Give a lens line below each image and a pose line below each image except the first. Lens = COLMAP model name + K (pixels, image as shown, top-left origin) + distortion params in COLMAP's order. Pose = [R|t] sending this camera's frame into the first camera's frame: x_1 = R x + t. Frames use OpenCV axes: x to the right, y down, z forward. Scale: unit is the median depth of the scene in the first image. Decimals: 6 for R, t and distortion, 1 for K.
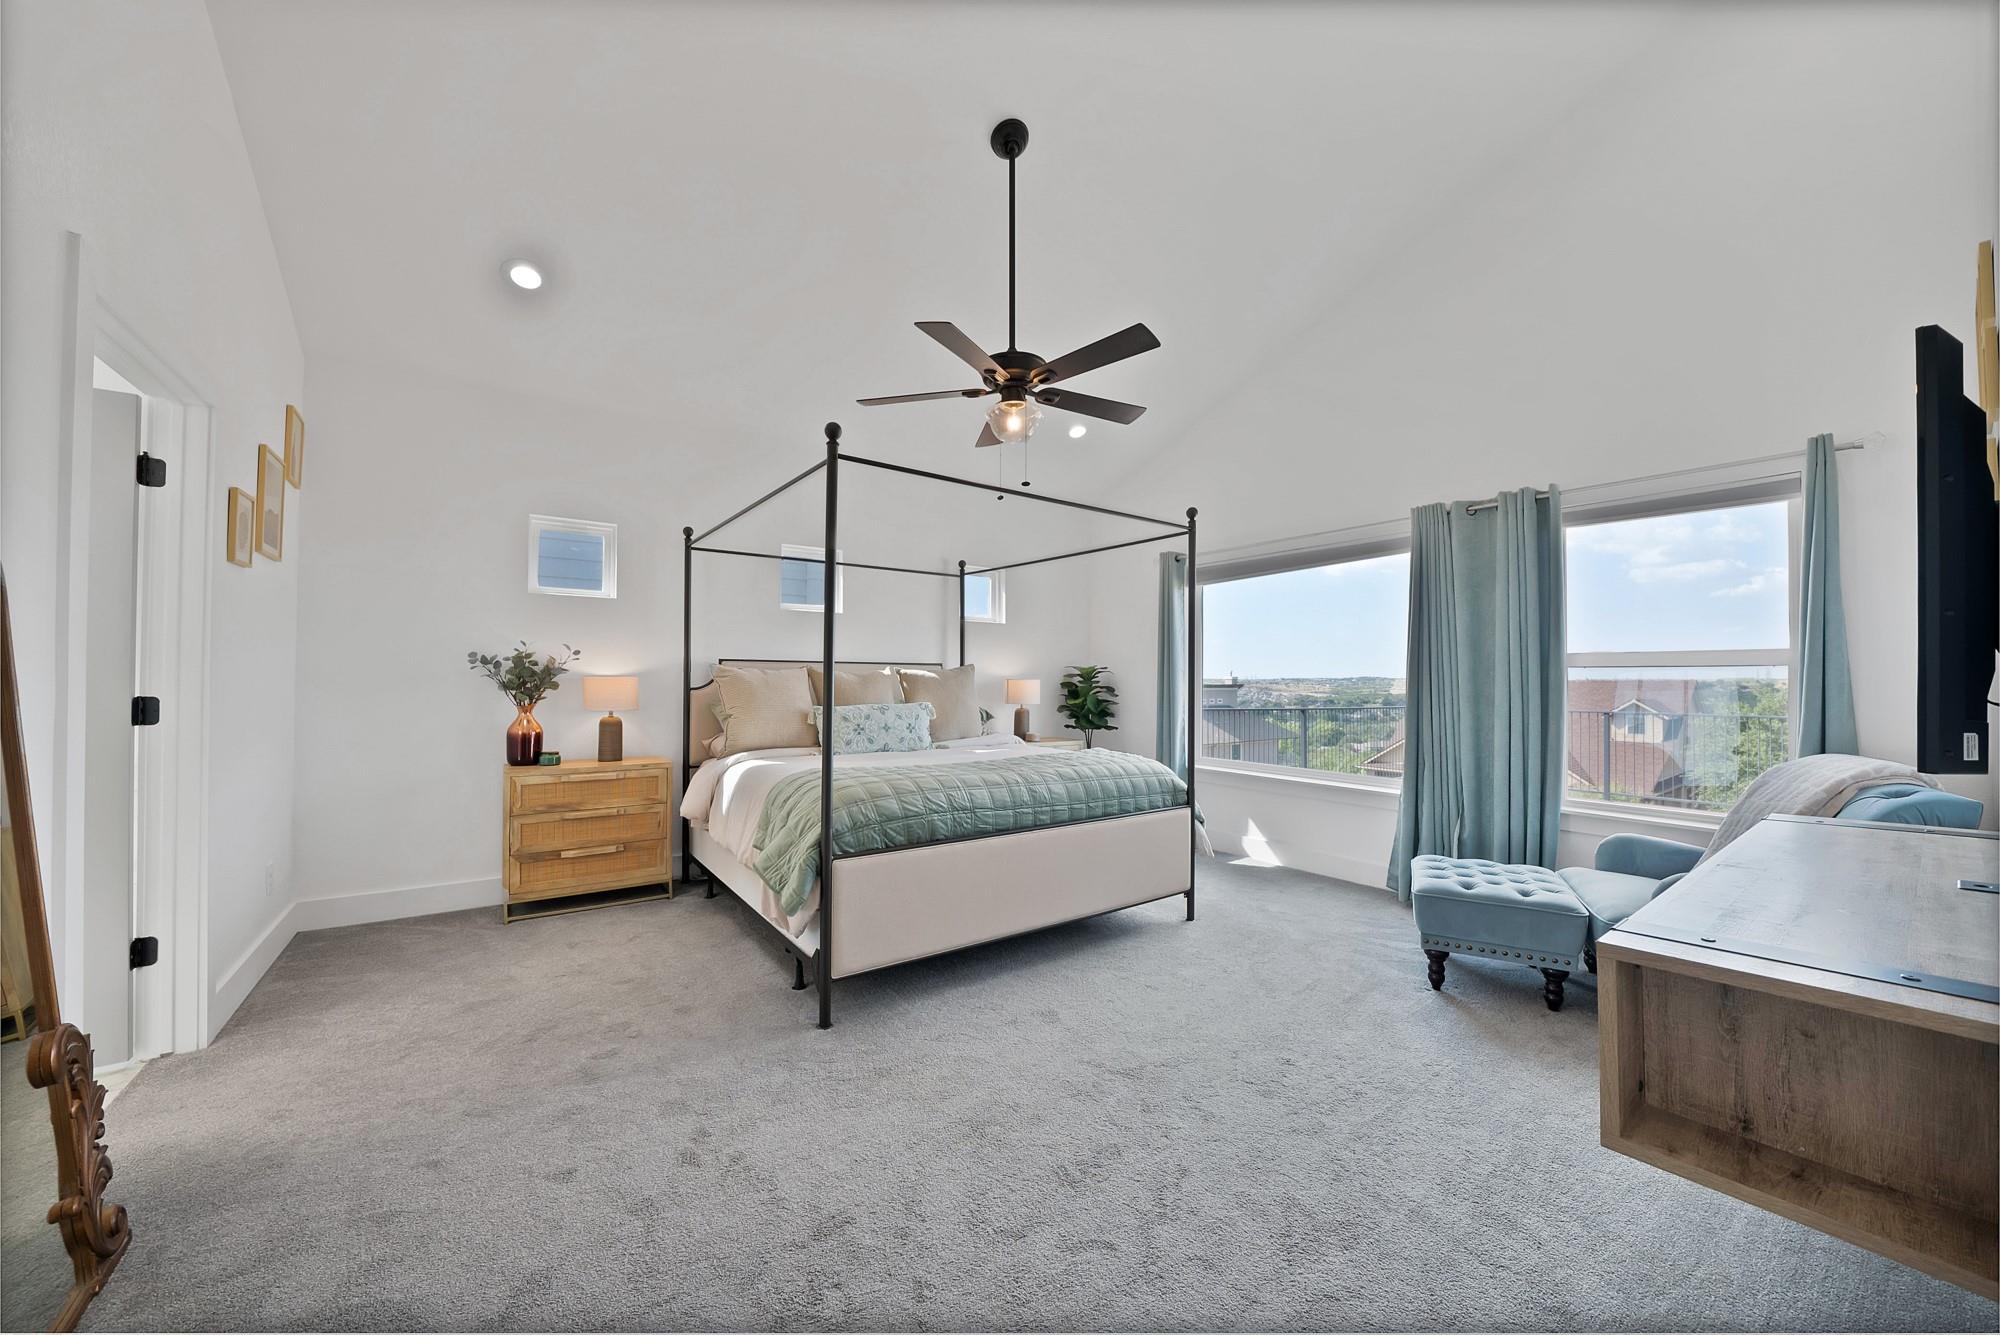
lens RADIAL K [[703.0, 0, 1000.0], [0, 703.0, 667.5], [0, 0, 1]] dist [-0.014042, -0.000005]
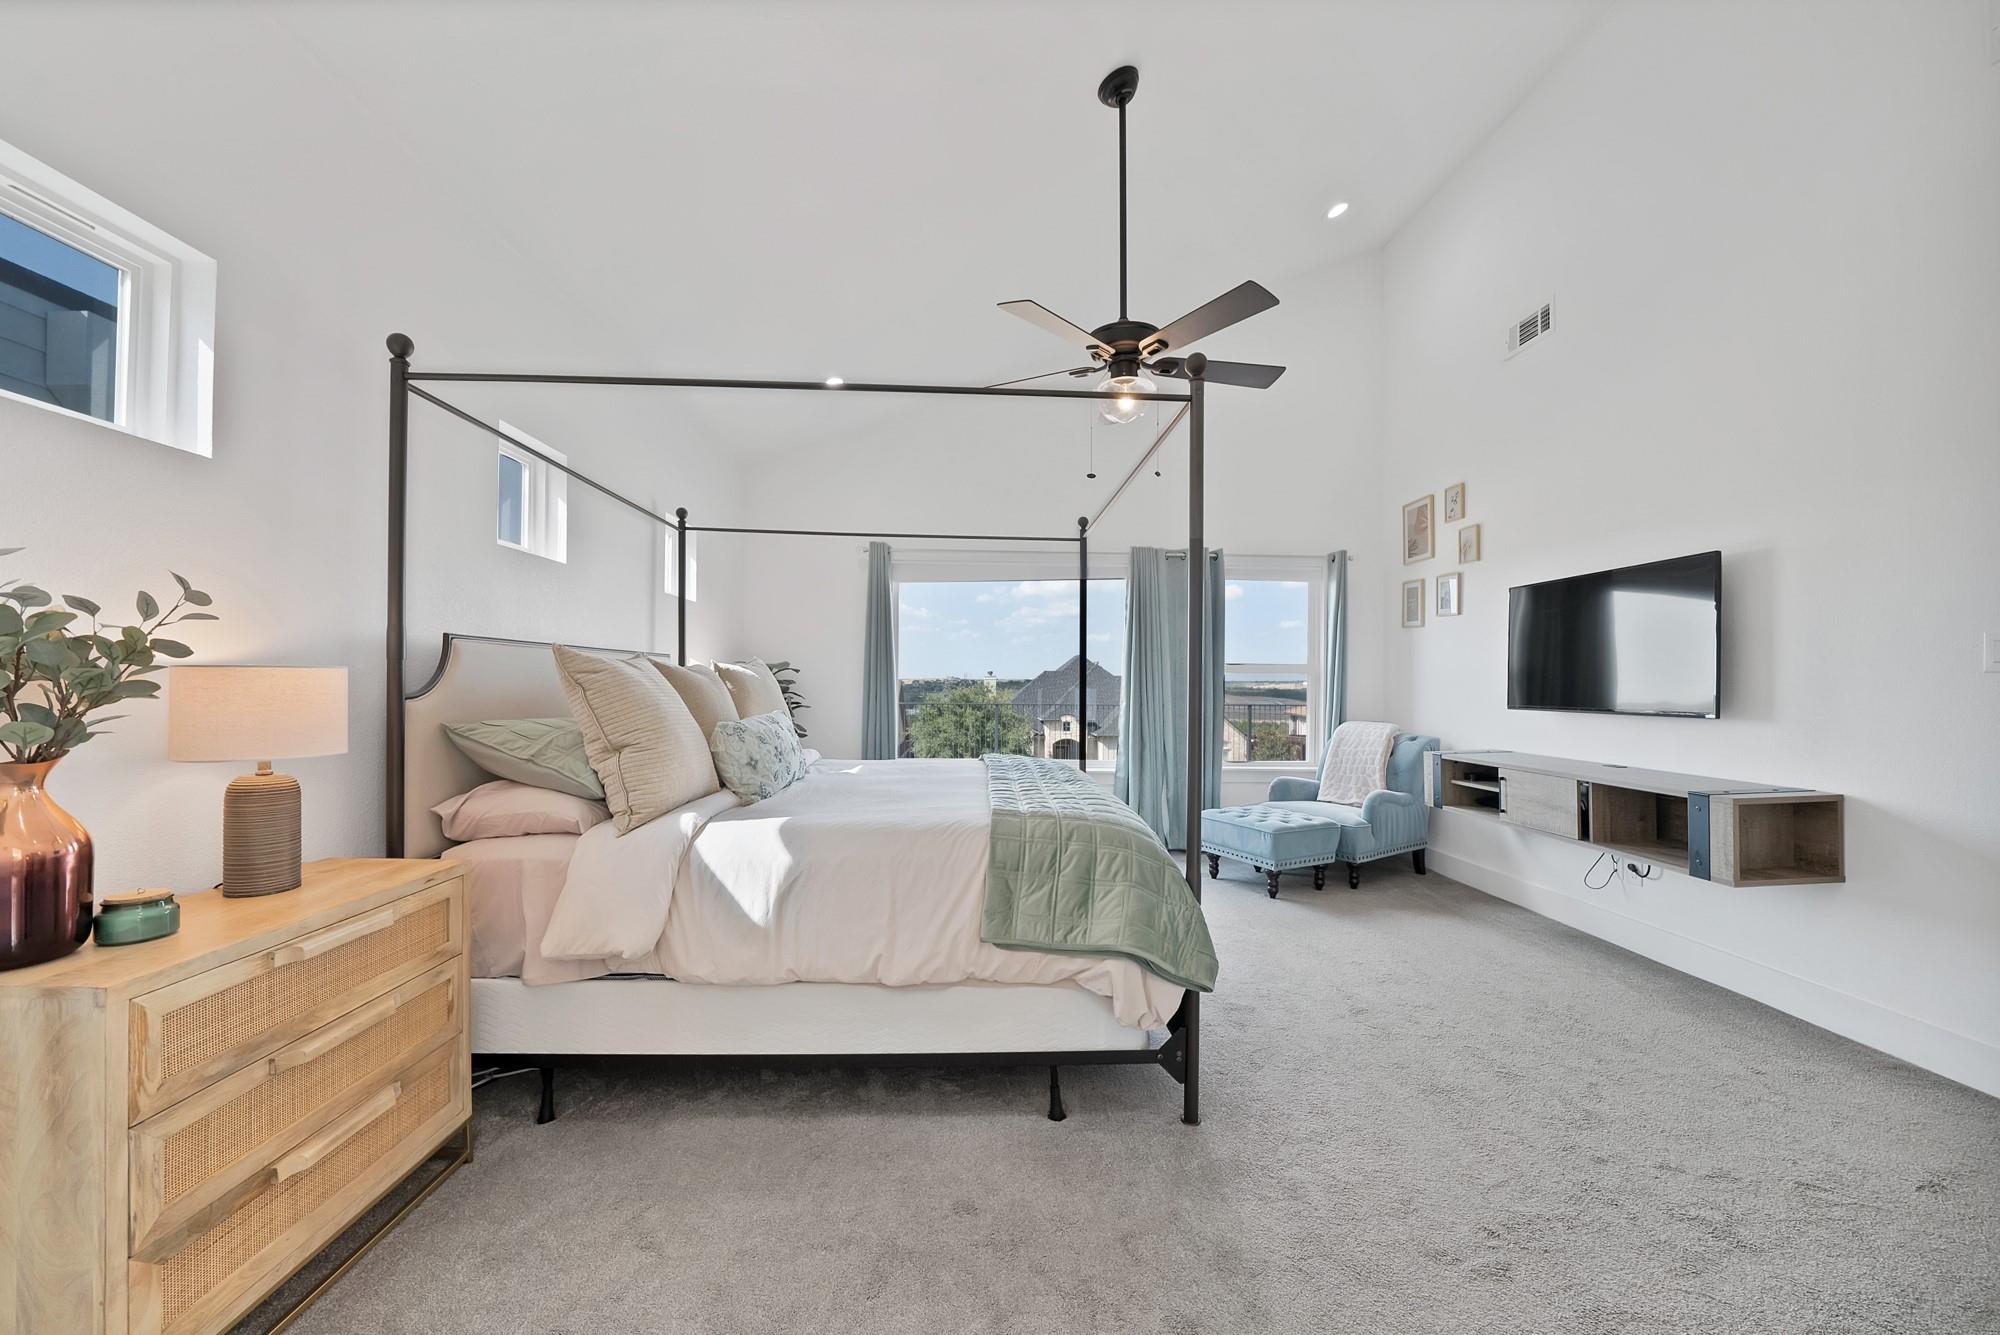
lens RADIAL K [[736.9, 0, 1000.0], [0, 736.9, 667.5], [0, 0, 1]] dist [-0.000420, 0.000117]
pose [[0.556362, 0.016585, 0.830775, -0.737509], [-0.018396, 0.999802, -0.007639, 0.009450], [-0.830737, -0.011033, 0.556557, 0.496311]]
